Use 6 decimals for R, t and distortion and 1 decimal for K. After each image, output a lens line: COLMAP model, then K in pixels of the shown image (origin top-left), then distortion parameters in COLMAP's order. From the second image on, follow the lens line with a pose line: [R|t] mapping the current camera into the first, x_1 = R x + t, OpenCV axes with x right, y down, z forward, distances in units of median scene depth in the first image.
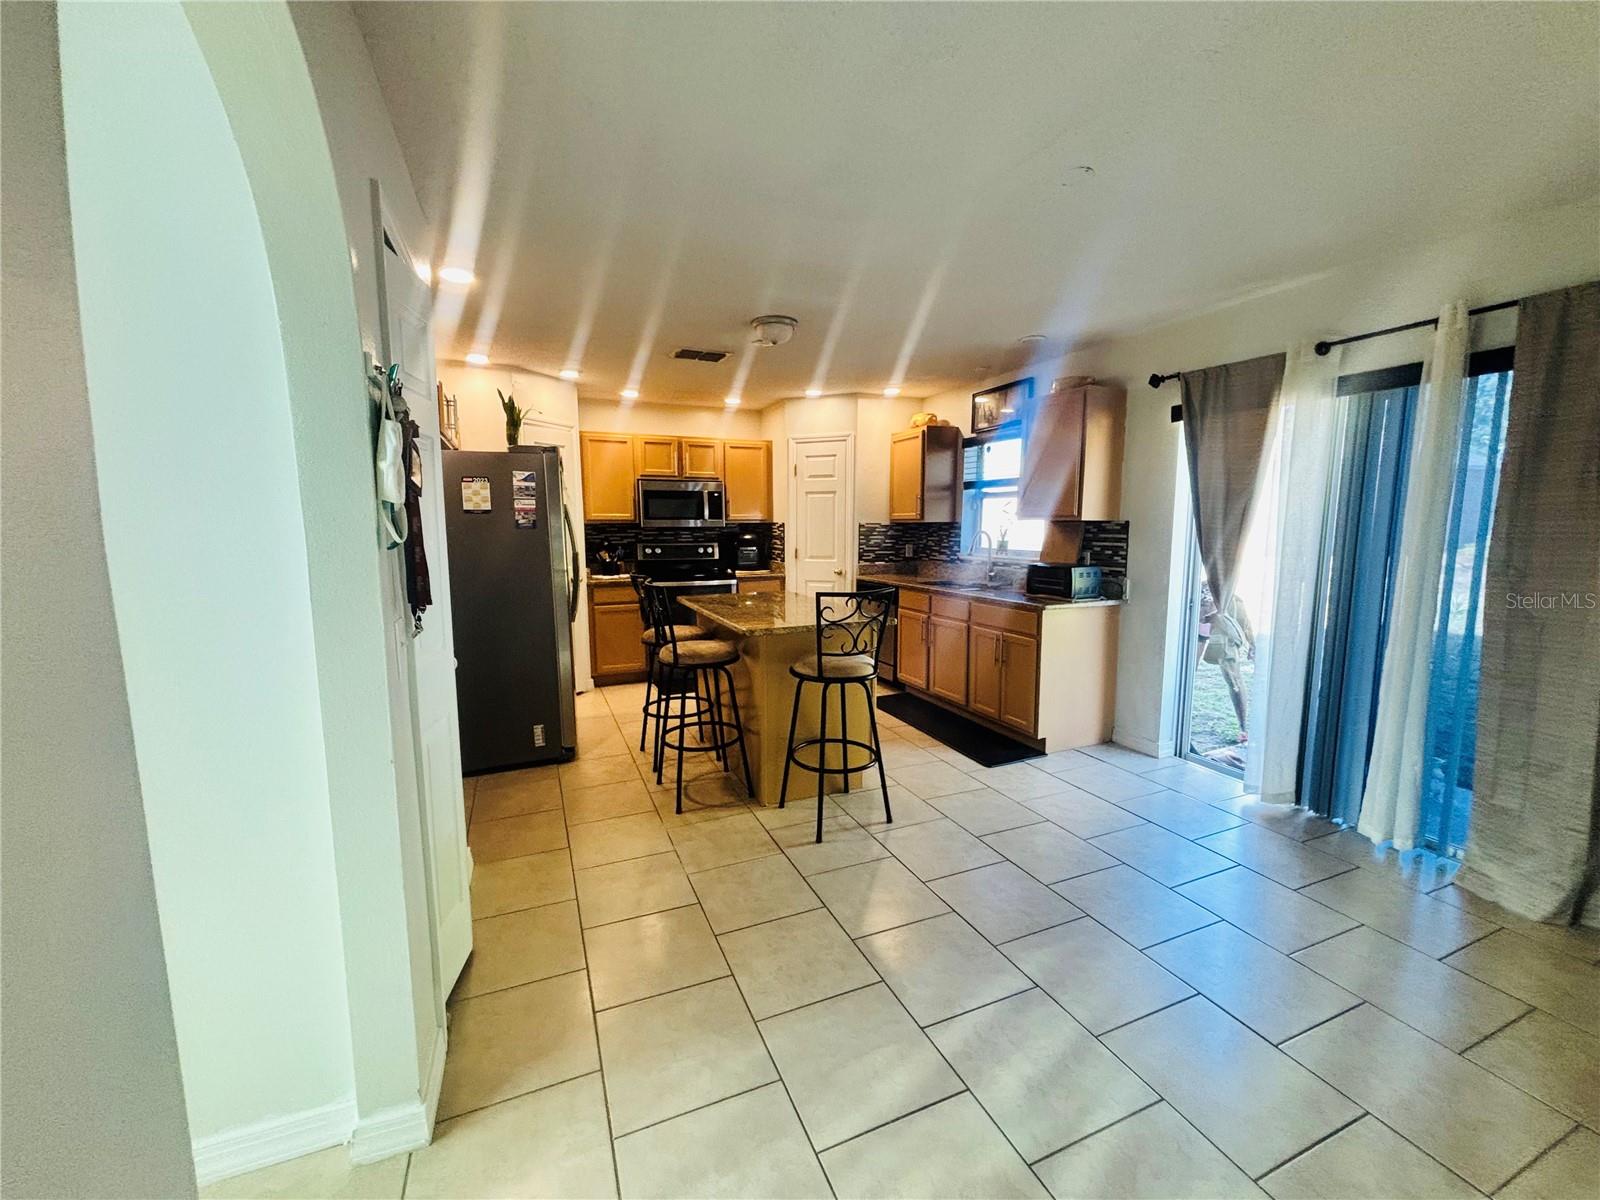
lens RADIAL K [[643.5, 0, 787.4], [0, 643.5, 607.2], [0, 0, 1]] dist [-0.002317, 0.000892]
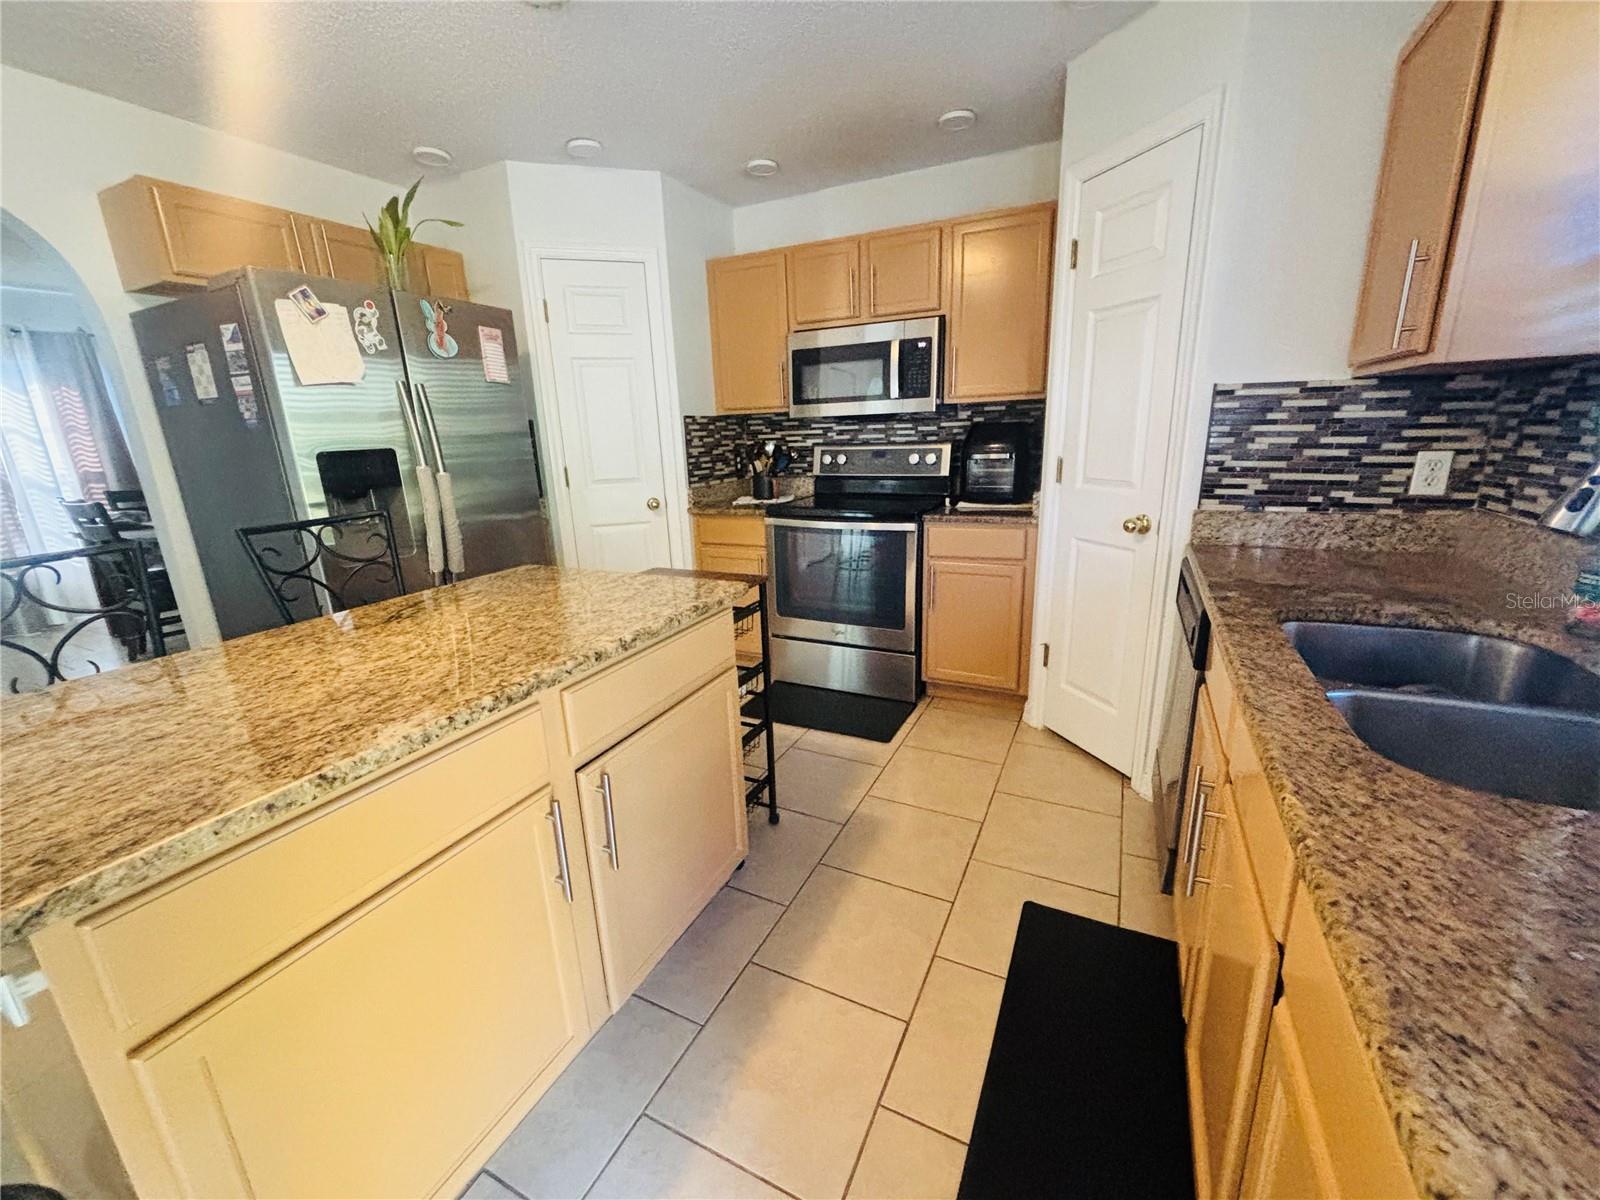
lens RADIAL K [[643.5, 0, 799.8], [0, 643.5, 598.1], [0, 0, 1]] dist [-0.002317, 0.000892]
pose [[0.656654, 0.175644, -0.733454, 0.242084], [-0.068107, 0.982340, 0.174271, -0.068928], [0.751110, -0.064483, 0.657020, 0.637276]]
